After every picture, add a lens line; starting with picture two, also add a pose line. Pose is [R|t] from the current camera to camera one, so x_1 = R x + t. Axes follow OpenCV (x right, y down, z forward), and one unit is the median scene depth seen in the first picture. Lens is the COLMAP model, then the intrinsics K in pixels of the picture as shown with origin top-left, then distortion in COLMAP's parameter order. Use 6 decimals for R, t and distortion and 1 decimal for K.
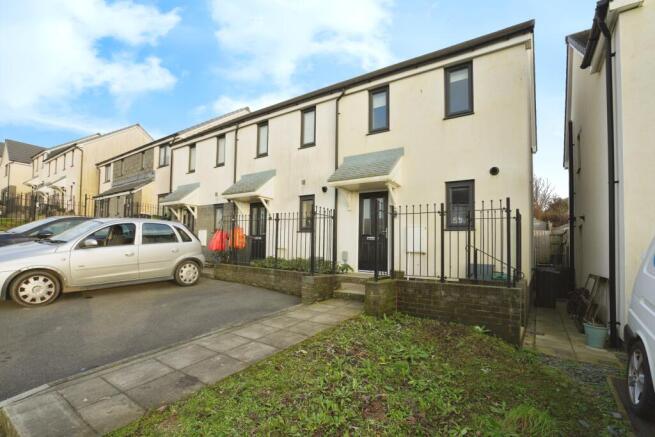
lens RADIAL K [[308.9, 0, 324.1], [0, 308.9, 221.4], [0, 0, 1]] dist [-0.058073, 0.020717]
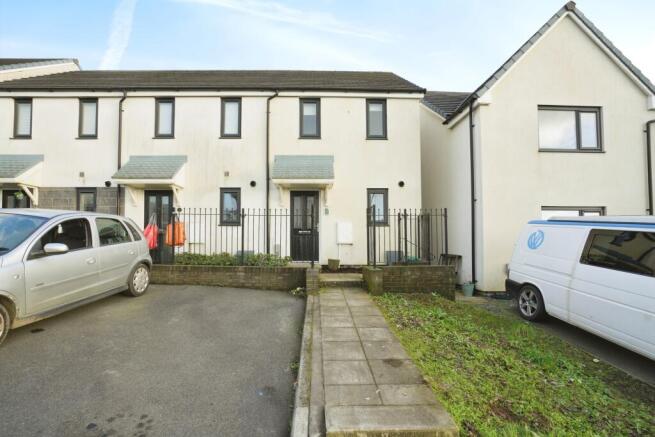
lens RADIAL K [[304.8, 0, 325.7], [0, 304.8, 210.0], [0, 0, 1]] dist [-0.053828, 0.015282]
pose [[0.802419, 0.030033, 0.596005, -0.502178], [-0.031582, 0.999470, -0.007845, -0.021965], [-0.595925, -0.012528, 0.802942, 0.072937]]
